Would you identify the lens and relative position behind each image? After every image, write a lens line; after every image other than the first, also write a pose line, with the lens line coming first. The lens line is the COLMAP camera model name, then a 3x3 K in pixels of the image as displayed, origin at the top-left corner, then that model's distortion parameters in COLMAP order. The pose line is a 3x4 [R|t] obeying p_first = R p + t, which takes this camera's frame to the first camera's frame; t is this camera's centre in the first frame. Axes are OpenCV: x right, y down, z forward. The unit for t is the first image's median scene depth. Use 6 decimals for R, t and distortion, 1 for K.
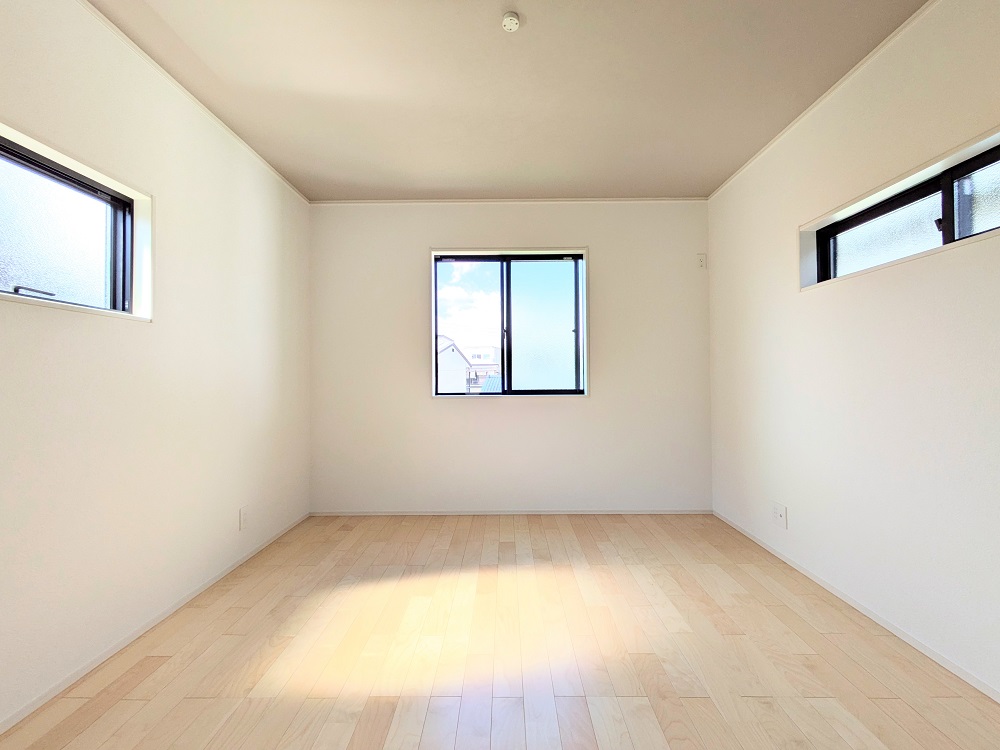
lens RADIAL K [[396.2, 0, 502.1], [0, 396.2, 374.7], [0, 0, 1]] dist [0.002486, 0.000271]
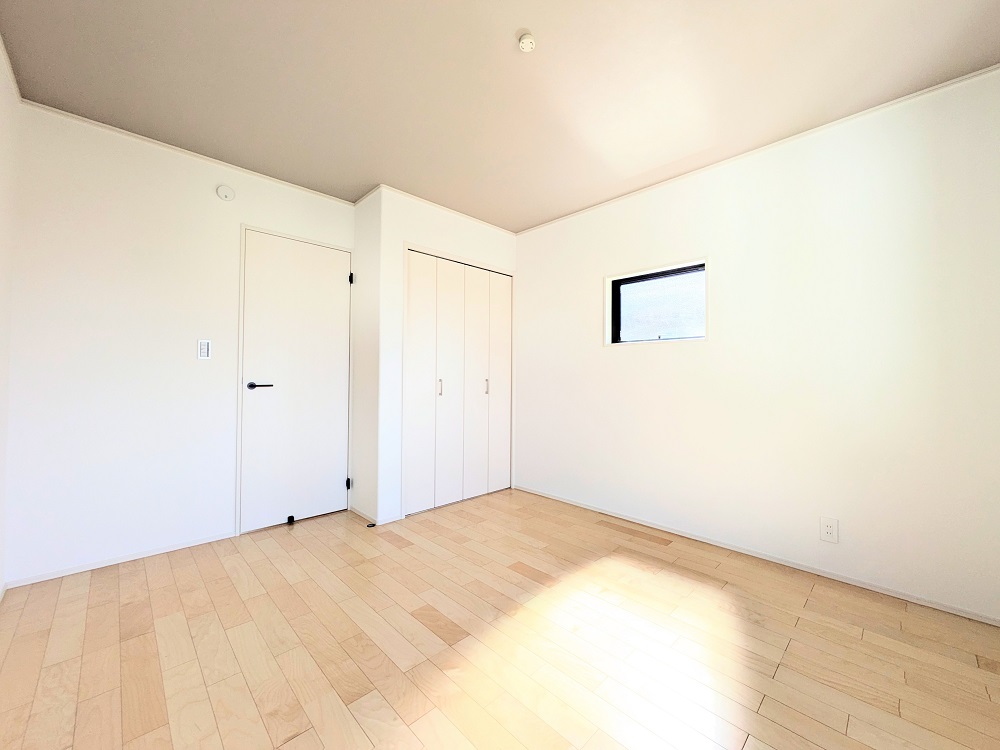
lens RADIAL K [[396.2, 0, 501.4], [0, 396.2, 374.2], [0, 0, 1]] dist [0.002486, 0.000271]
pose [[-0.708349, -0.001793, -0.705860, 0.717768], [0.005370, 0.999954, -0.007929, 0.009432], [0.705842, -0.009407, -0.708307, 1.506577]]
